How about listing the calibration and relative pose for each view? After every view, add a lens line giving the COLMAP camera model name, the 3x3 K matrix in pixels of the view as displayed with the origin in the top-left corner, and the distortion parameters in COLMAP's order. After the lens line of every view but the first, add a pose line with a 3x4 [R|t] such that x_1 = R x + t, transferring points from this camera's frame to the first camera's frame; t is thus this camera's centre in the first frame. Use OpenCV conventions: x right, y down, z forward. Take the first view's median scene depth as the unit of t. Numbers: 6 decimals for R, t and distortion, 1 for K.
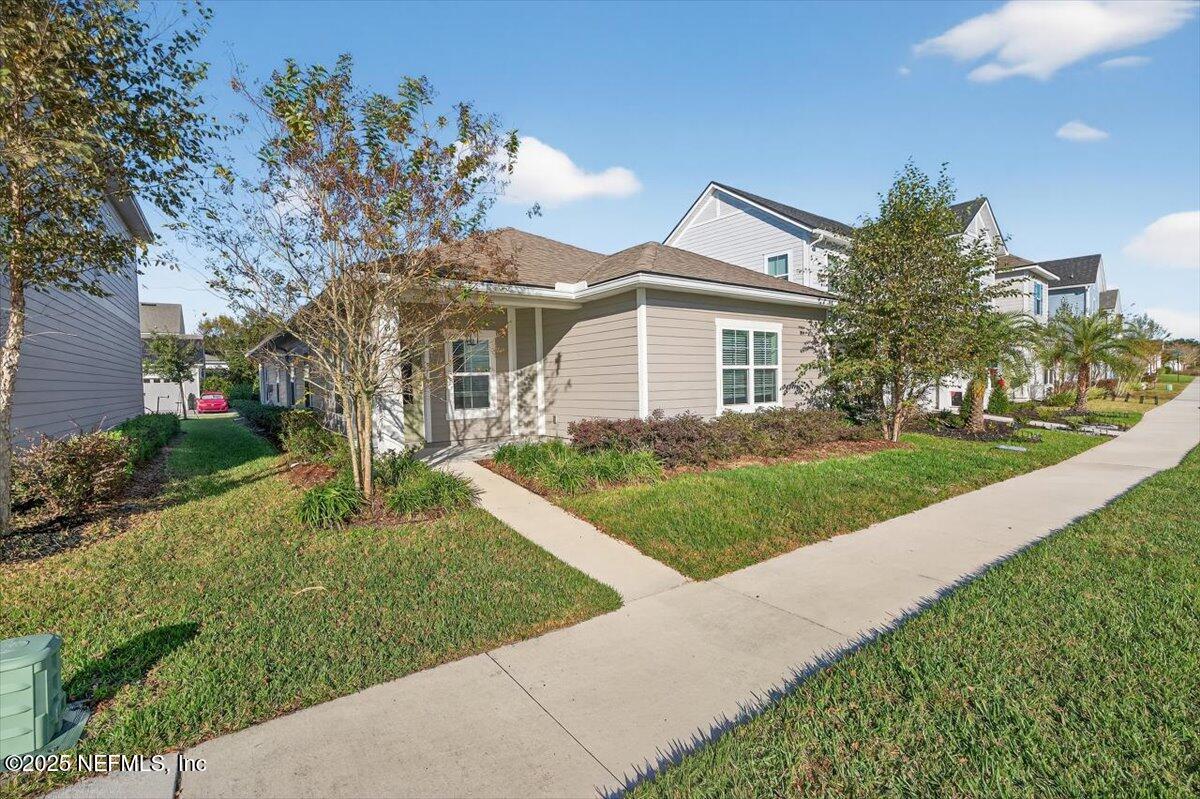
lens RADIAL K [[549.1, 0, 599.4], [0, 549.1, 380.4], [0, 0, 1]] dist [-0.003086, -0.000642]
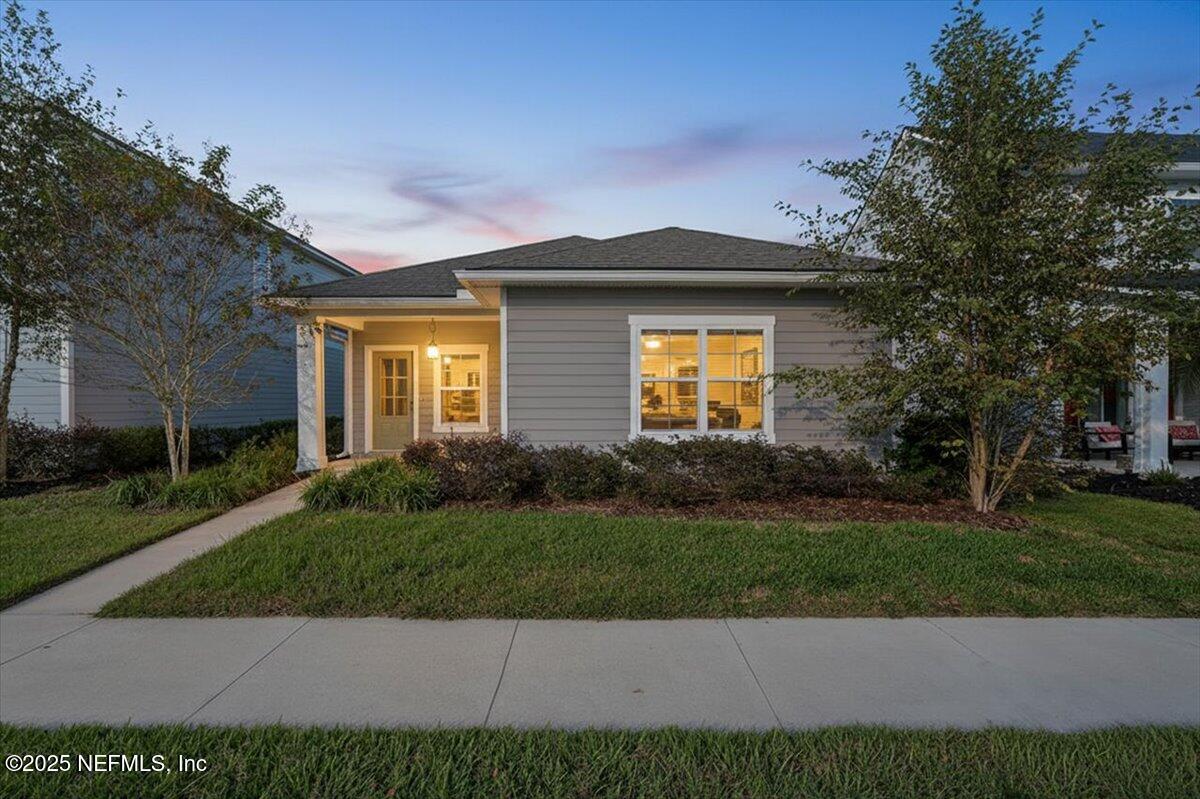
lens RADIAL K [[549.1, 0, 599.4], [0, 549.1, 380.4], [0, 0, 1]] dist [-0.003086, -0.000642]
pose [[0.815216, -0.004524, -0.579140, 0.621870], [-0.013560, 0.999546, -0.026896, -0.001758], [0.578999, 0.029779, 0.814785, 0.354611]]
